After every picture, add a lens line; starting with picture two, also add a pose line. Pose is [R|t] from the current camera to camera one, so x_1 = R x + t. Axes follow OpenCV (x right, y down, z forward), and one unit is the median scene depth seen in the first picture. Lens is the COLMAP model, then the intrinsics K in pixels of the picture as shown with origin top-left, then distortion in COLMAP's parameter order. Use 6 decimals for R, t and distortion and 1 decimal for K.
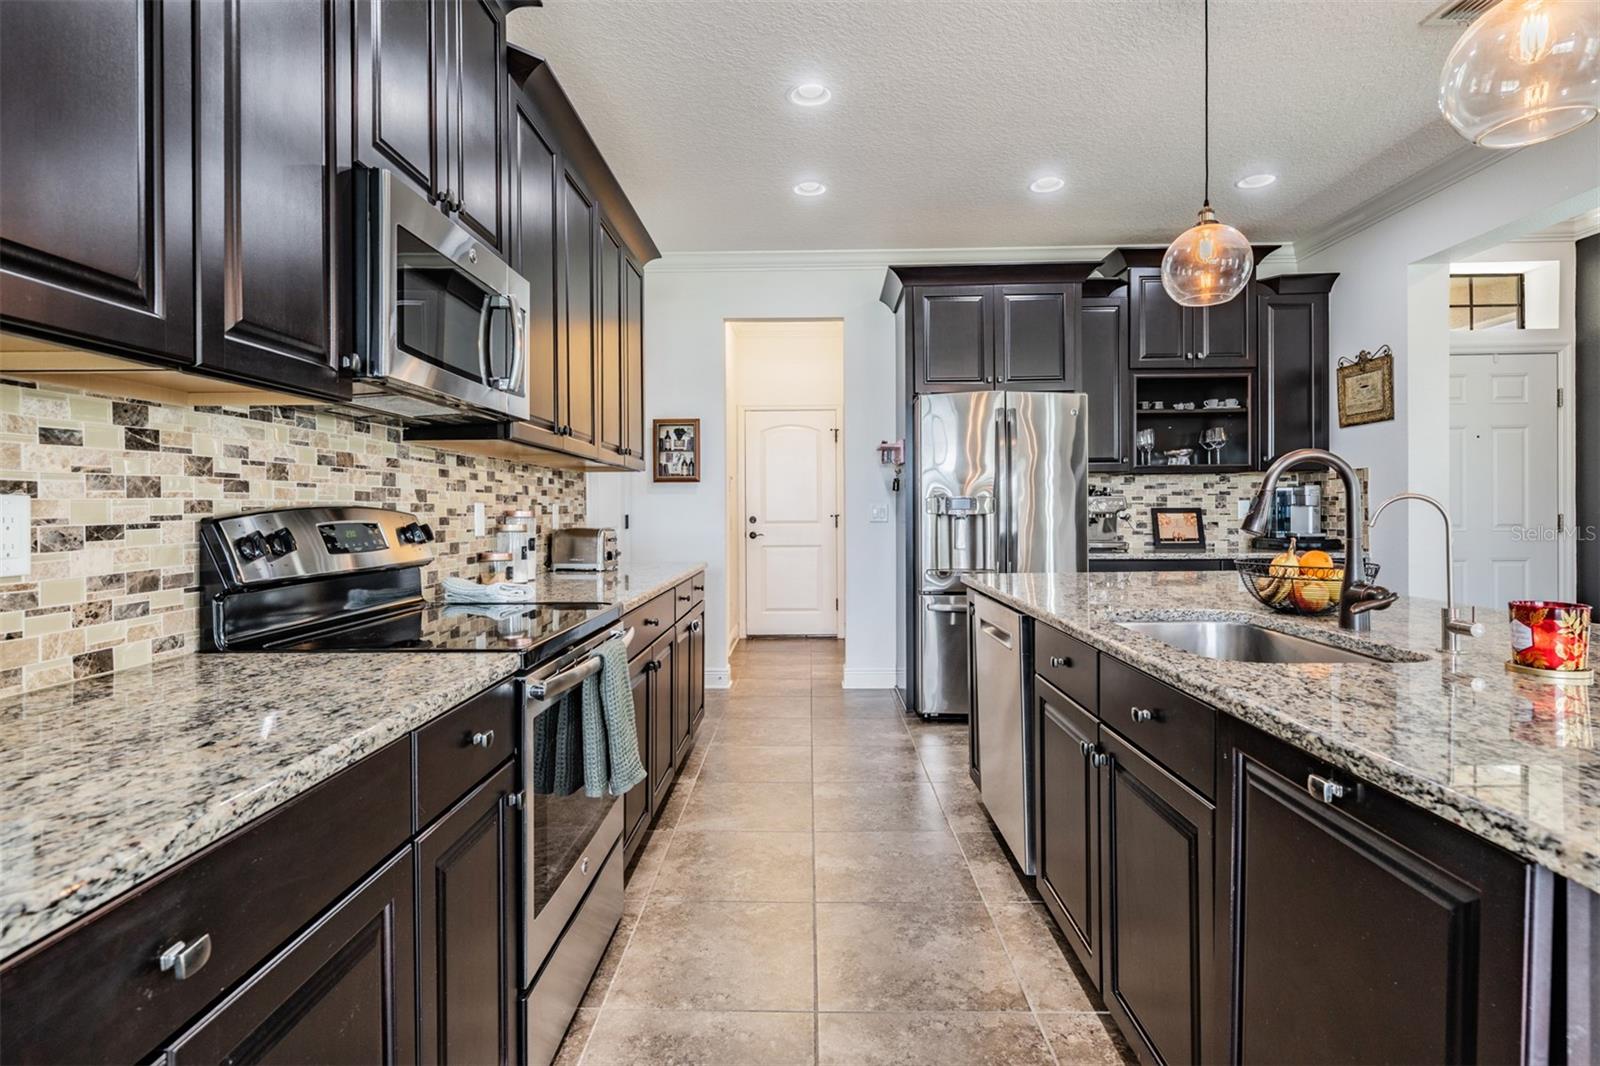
lens RADIAL K [[774.3, 0, 800.0], [0, 774.3, 533.0], [0, 0, 1]] dist [-0.002820, -0.000622]
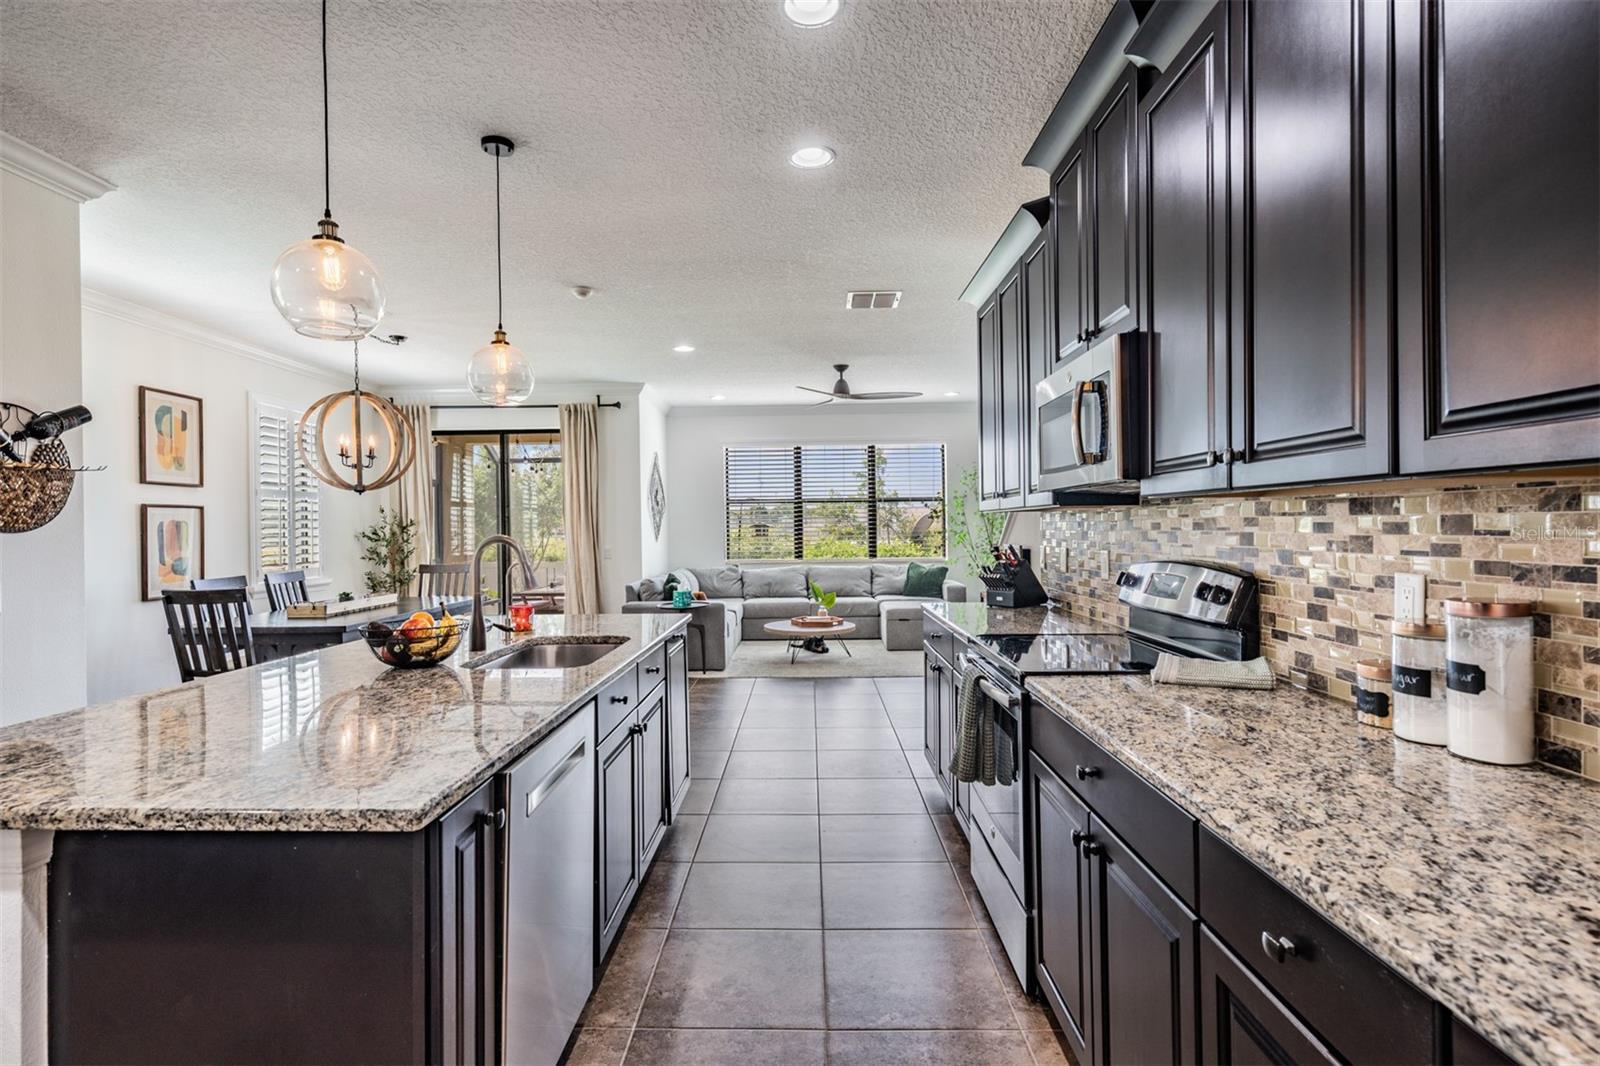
lens RADIAL K [[774.3, 0, 800.0], [0, 774.3, 533.0], [0, 0, 1]] dist [-0.002820, -0.000622]
pose [[-0.999815, 0.018846, -0.003910, 0.038219], [0.018684, 0.999102, 0.038020, -0.103599], [0.004623, 0.037940, -0.999269, 1.641594]]
